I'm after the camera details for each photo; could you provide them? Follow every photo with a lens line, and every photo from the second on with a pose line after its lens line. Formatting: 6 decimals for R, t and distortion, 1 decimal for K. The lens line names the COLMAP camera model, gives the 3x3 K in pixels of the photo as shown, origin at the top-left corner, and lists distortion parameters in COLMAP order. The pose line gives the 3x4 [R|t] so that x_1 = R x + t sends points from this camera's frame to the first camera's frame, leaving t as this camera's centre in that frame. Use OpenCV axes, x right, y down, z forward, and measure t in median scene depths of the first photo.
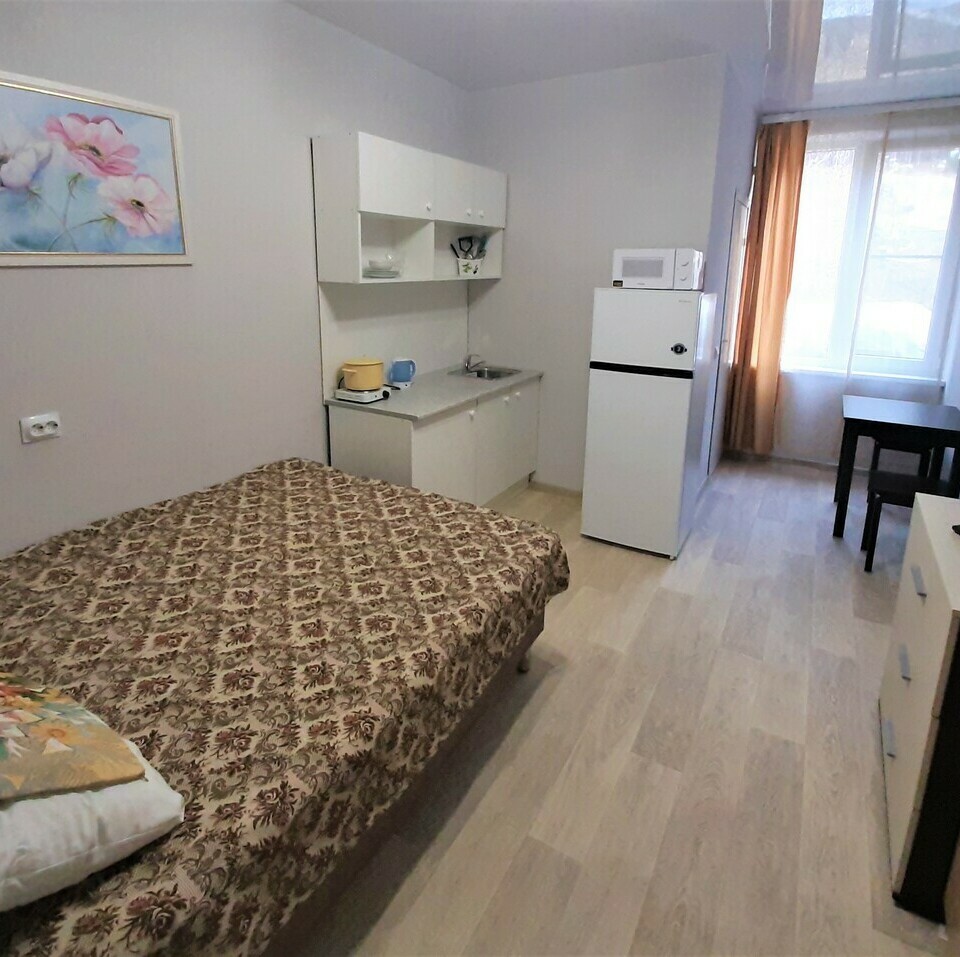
lens RADIAL K [[593.4, 0, 479.6], [0, 593.4, 403.6], [0, 0, 1]] dist [-0.002761, -0.000985]
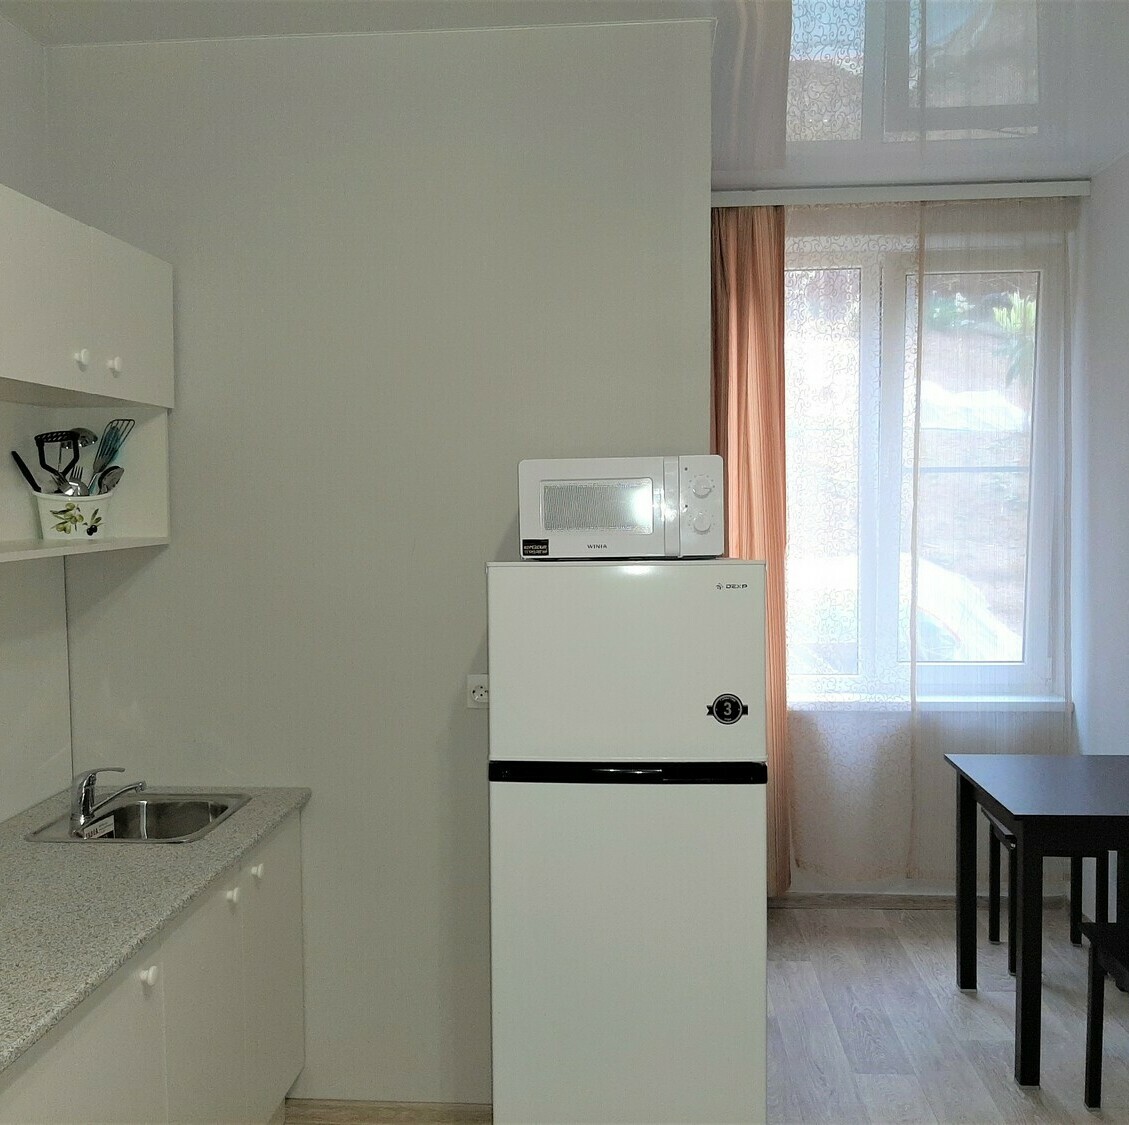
lens RADIAL K [[1164.7, 0, 564.5], [0, 1164.7, 562.5], [0, 0, 1]] dist [0.018278, 0.019407]
pose [[0.884538, -0.050319, 0.463746, -0.081532], [0.129248, 0.981679, -0.140007, -0.072031], [-0.448204, 0.183780, 0.874836, 0.283702]]
